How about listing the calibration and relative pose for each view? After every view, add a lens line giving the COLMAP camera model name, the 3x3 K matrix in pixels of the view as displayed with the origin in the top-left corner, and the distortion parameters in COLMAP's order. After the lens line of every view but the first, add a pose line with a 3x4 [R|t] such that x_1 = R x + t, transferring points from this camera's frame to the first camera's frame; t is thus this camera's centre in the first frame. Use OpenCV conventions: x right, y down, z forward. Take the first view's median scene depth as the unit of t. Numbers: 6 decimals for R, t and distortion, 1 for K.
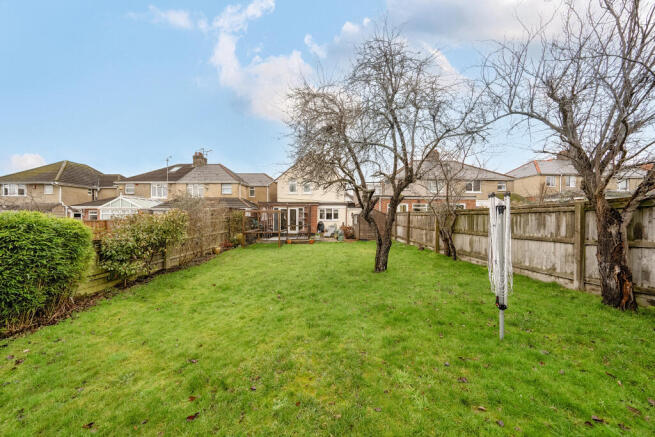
lens RADIAL K [[222.1, 0, 327.5], [0, 222.1, 218.5], [0, 0, 1]] dist [-0.007397, -0.000078]
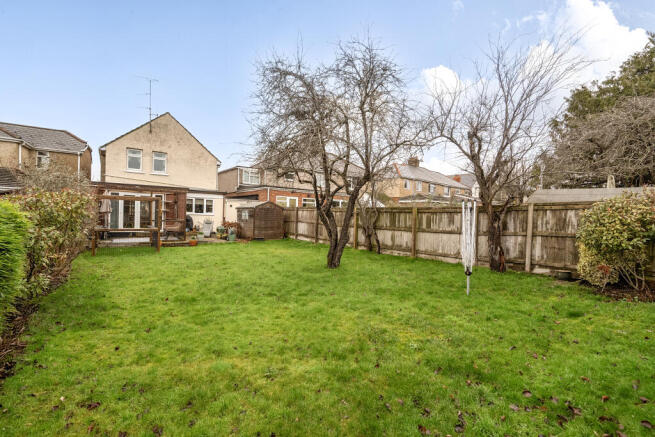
lens RADIAL K [[289.9, 0, 327.5], [0, 289.9, 218.5], [0, 0, 1]] dist [0.000125, 0.000086]
pose [[0.841103, 0.018234, 0.540567, -0.441432], [-0.026409, 0.999624, 0.007373, 0.011560], [-0.540229, -0.020477, 0.841269, -0.060548]]
